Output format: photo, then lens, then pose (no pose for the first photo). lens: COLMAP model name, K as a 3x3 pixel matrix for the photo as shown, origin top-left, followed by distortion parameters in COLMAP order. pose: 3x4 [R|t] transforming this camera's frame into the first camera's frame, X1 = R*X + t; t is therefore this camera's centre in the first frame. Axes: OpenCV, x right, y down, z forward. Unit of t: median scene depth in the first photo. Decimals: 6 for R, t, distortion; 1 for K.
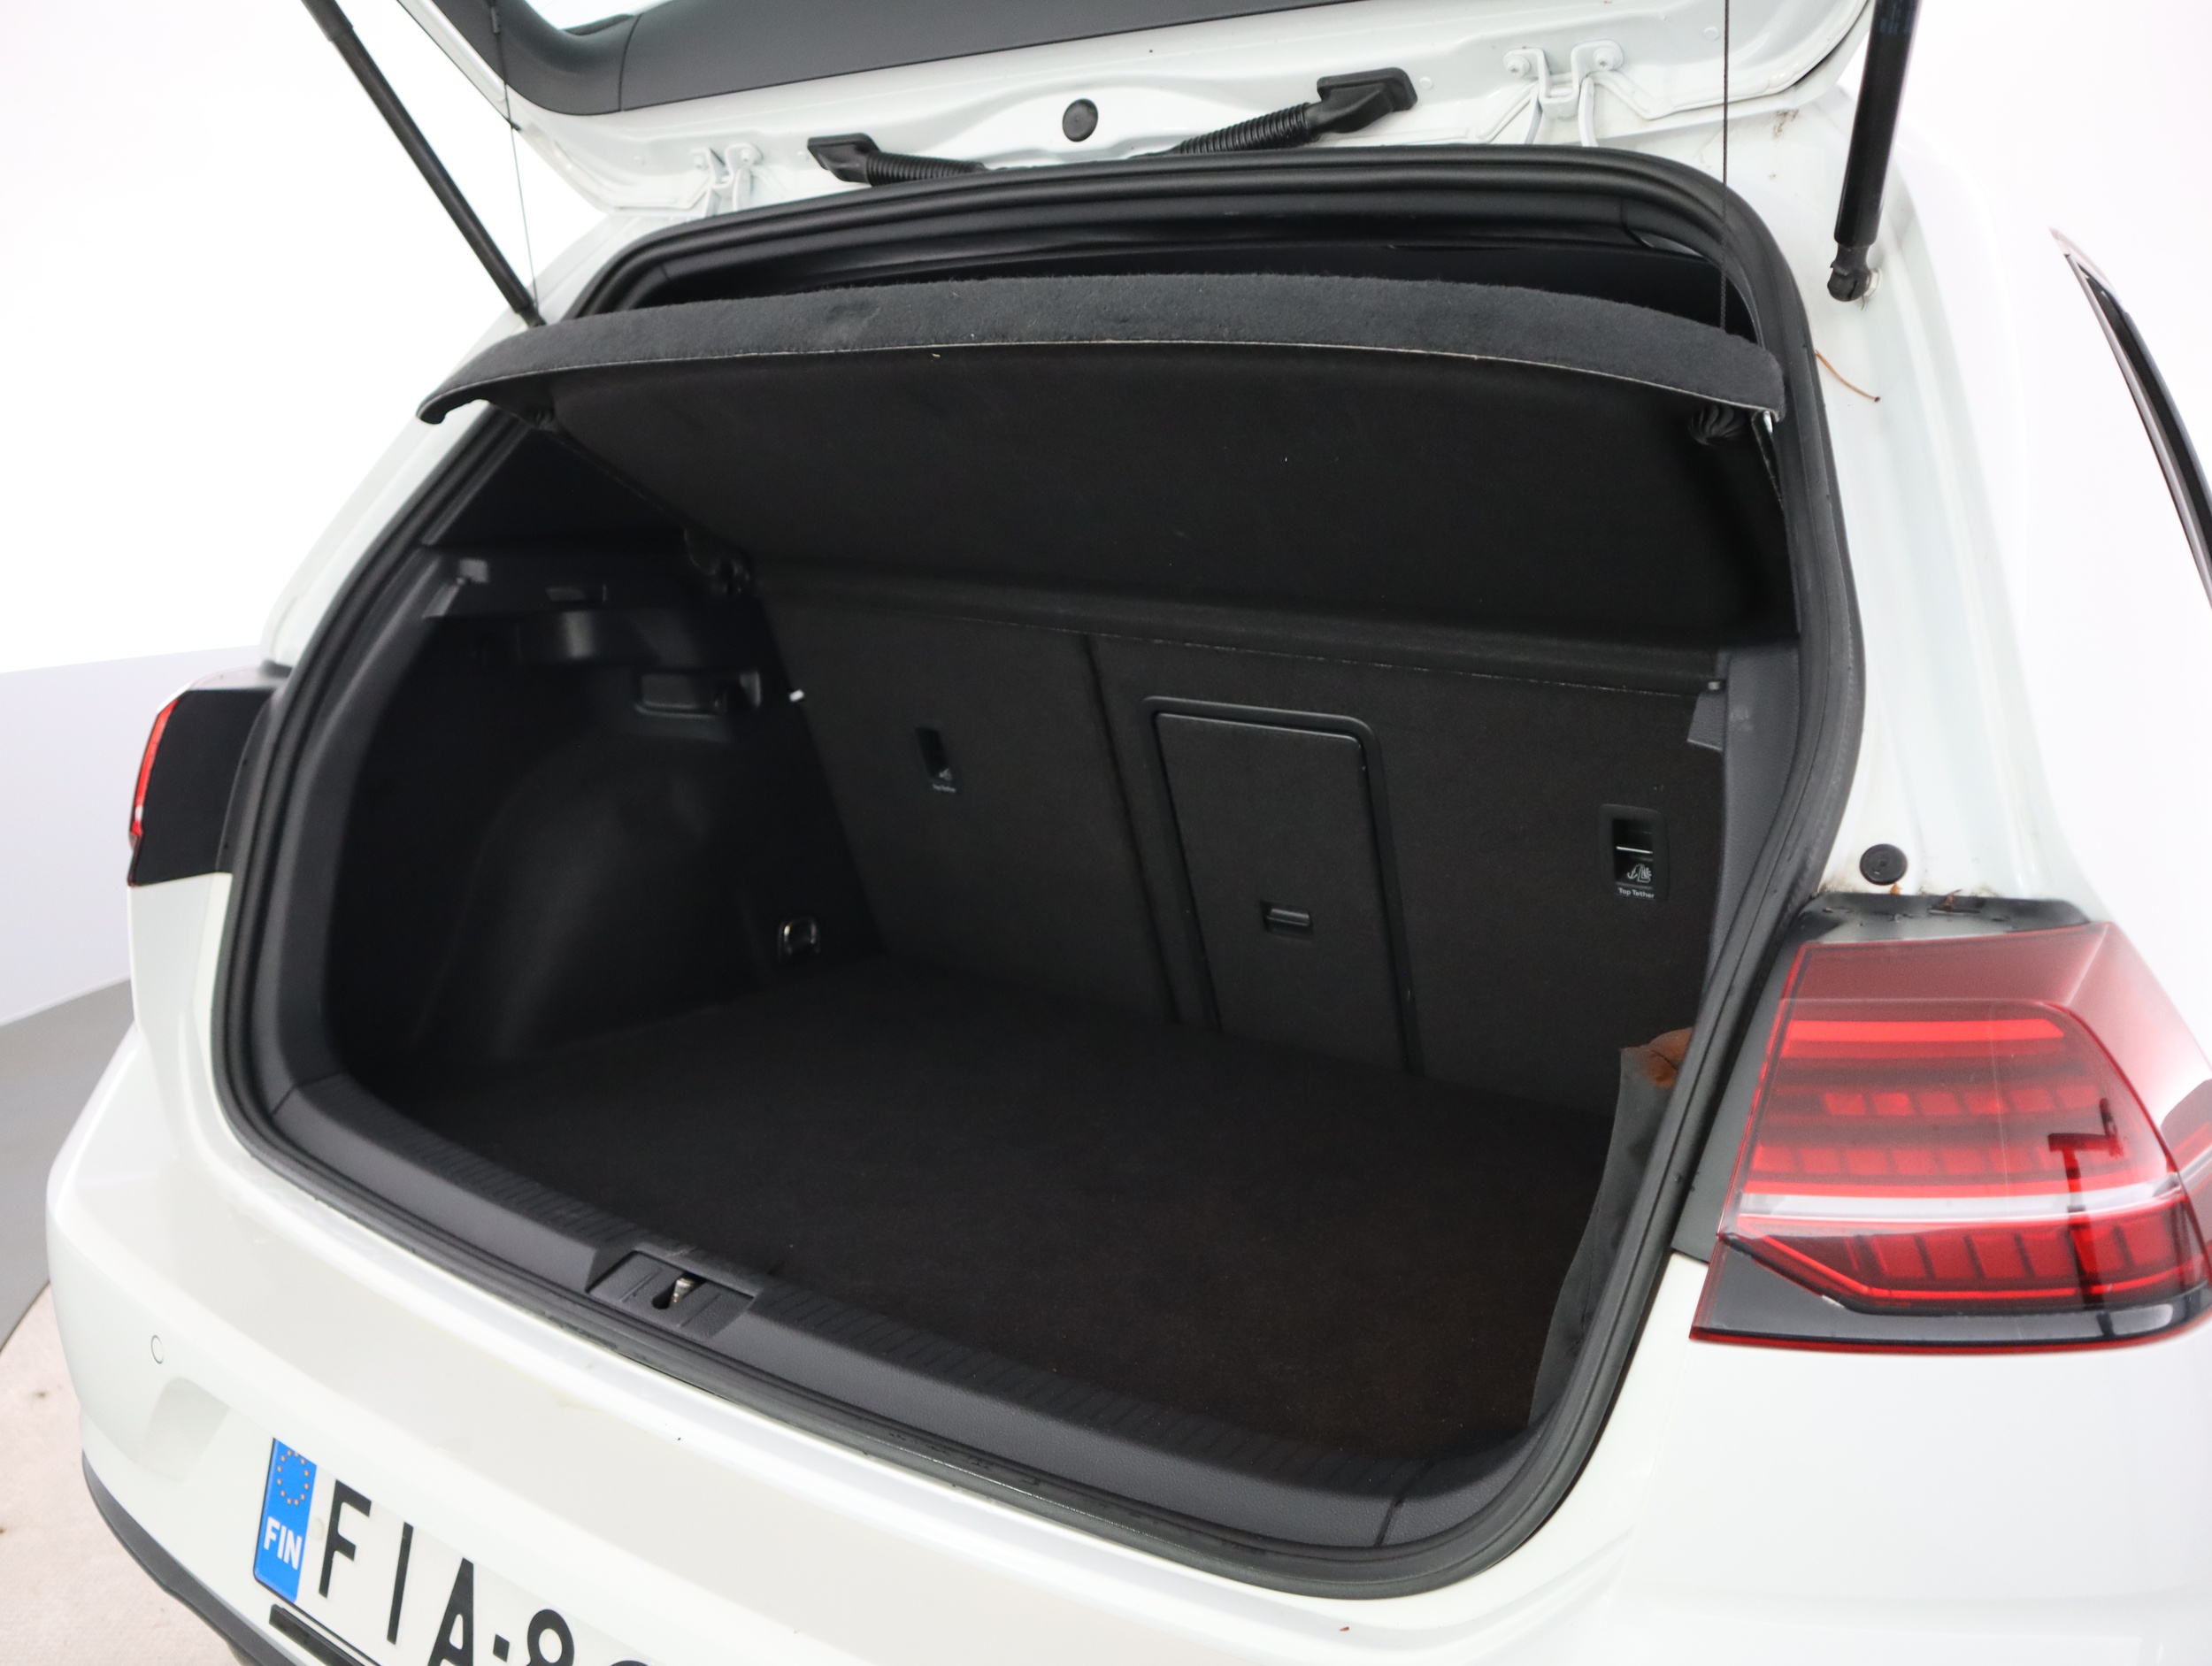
lens RADIAL K [[1732.7, 0, 1106.0], [0, 1732.7, 833.0], [0, 0, 1]] dist [-0.121189, 0.083193]
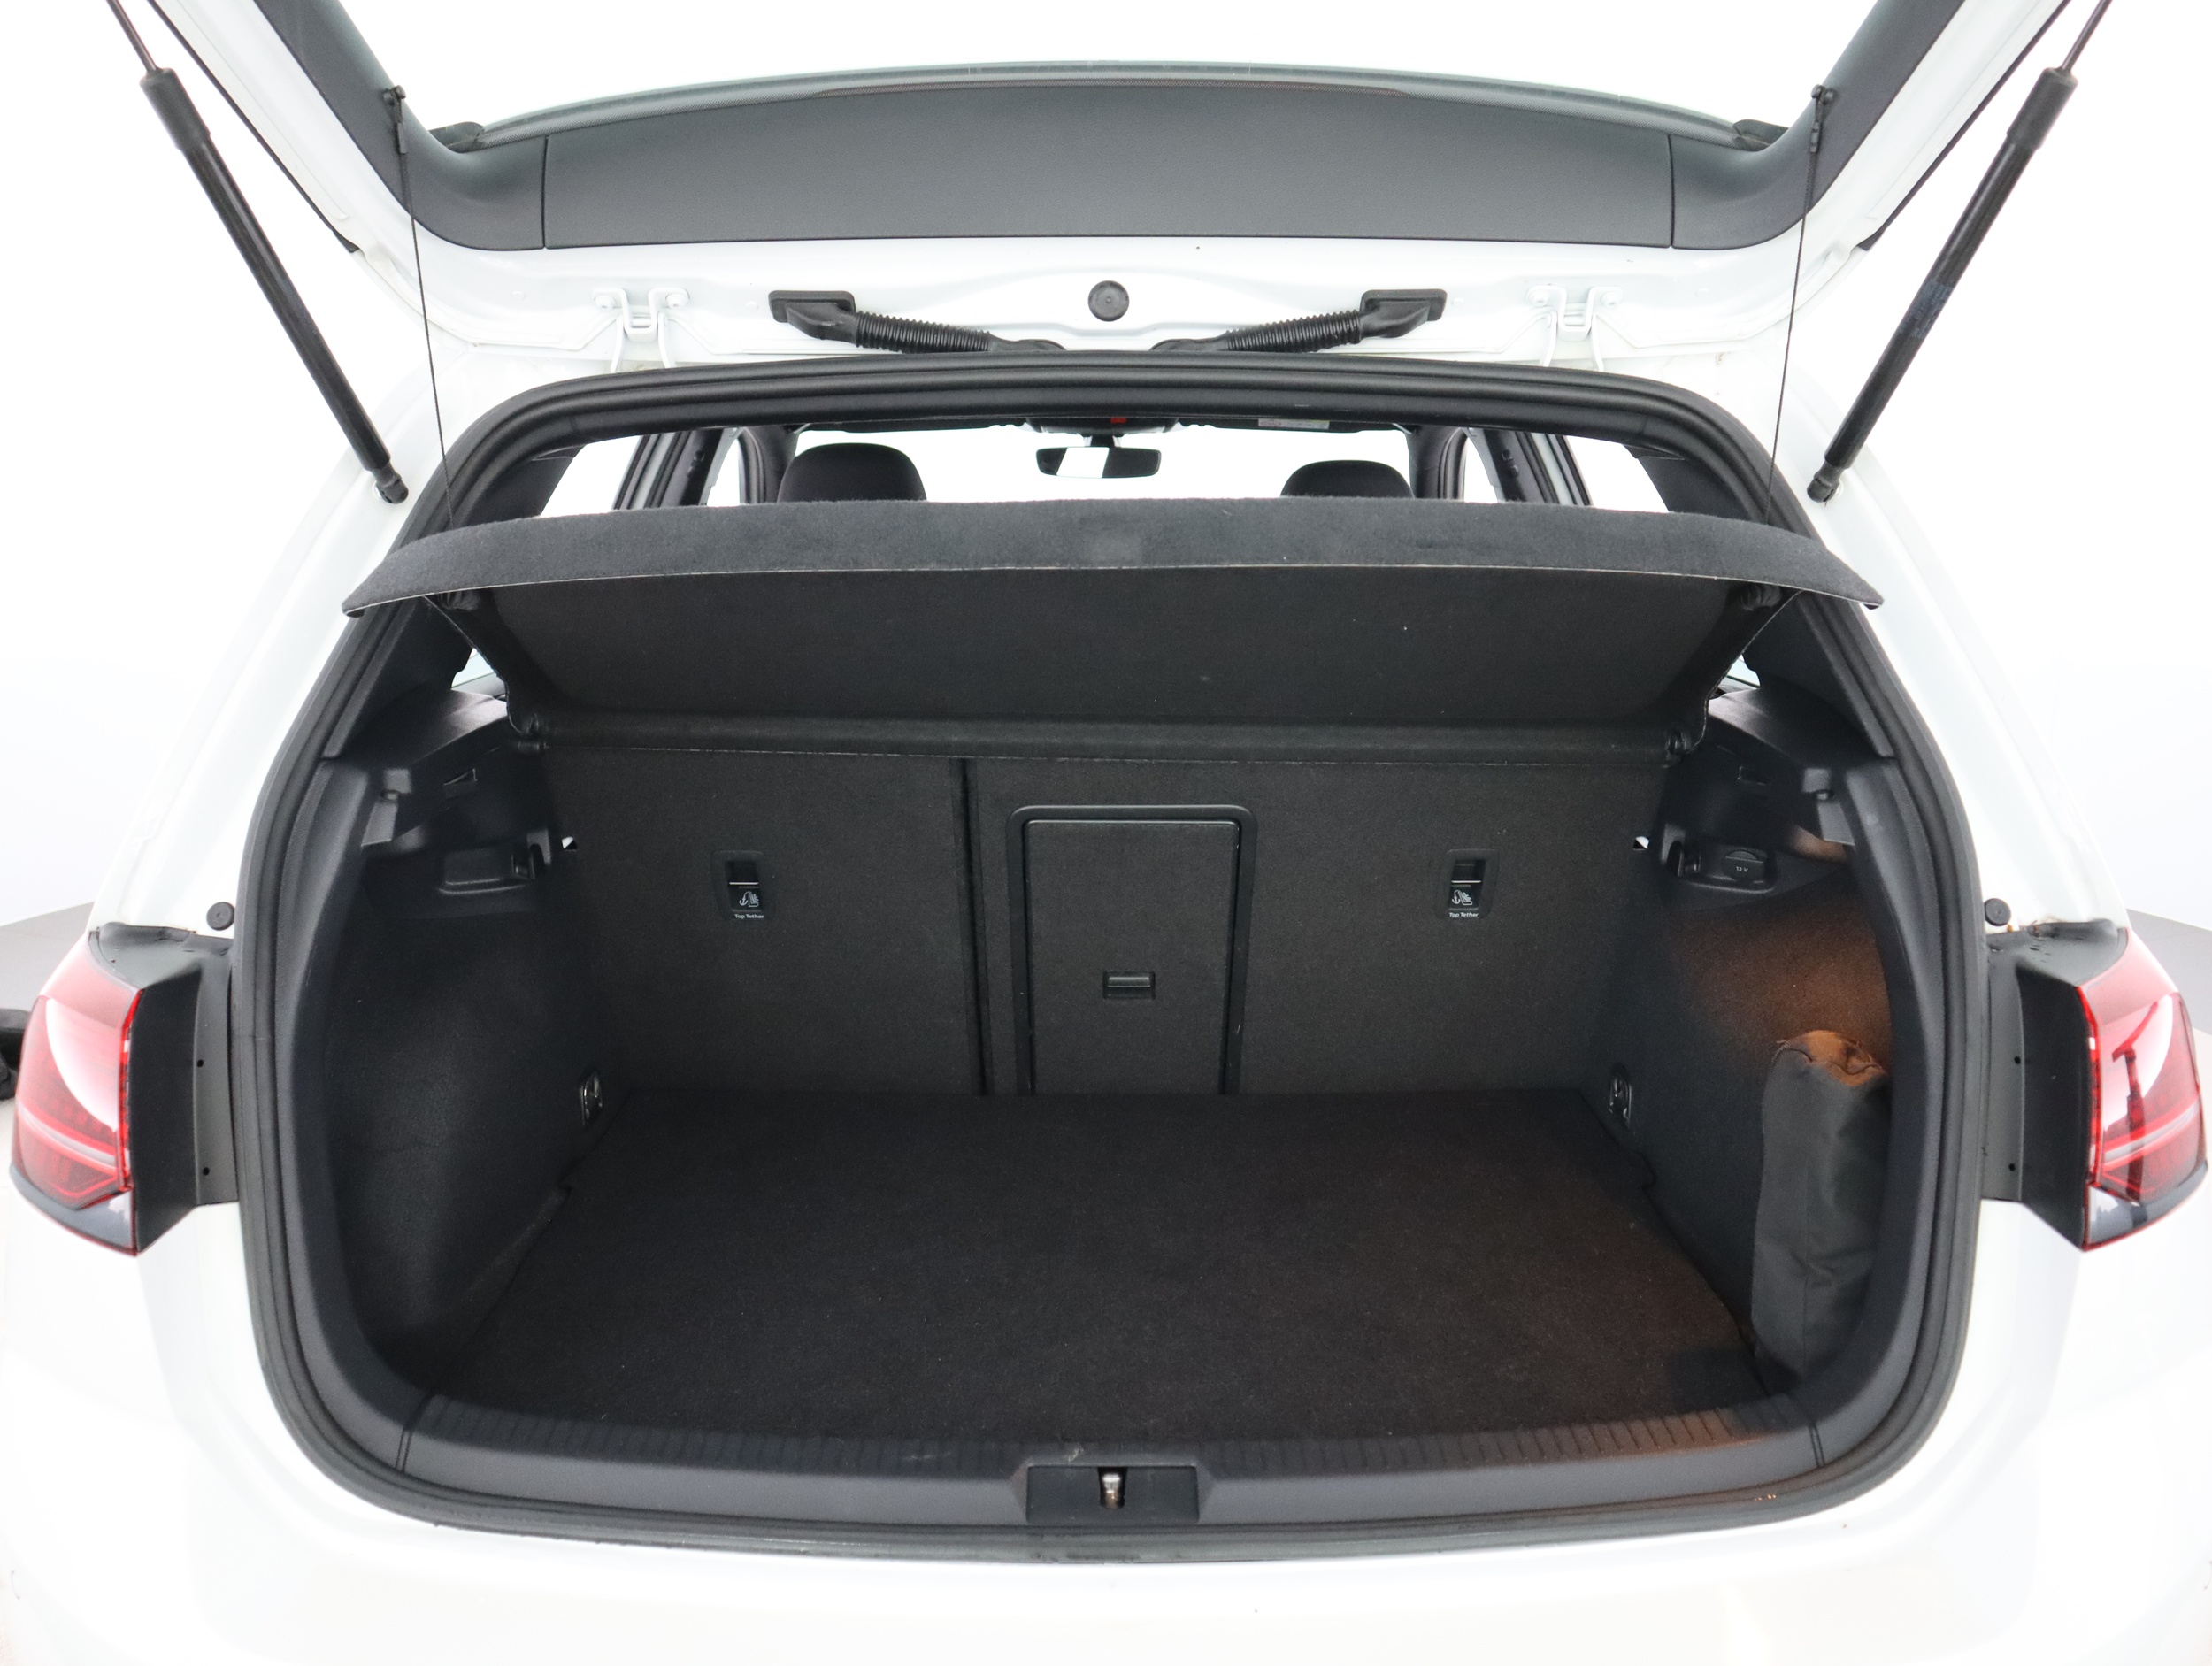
lens RADIAL K [[1732.7, 0, 1106.0], [0, 1732.7, 833.0], [0, 0, 1]] dist [-0.121189, 0.083193]
pose [[0.827625, -0.153776, 0.539805, -0.546368], [0.132622, 0.988082, 0.078143, -0.149648], [-0.545388, 0.006917, 0.838155, 0.093841]]
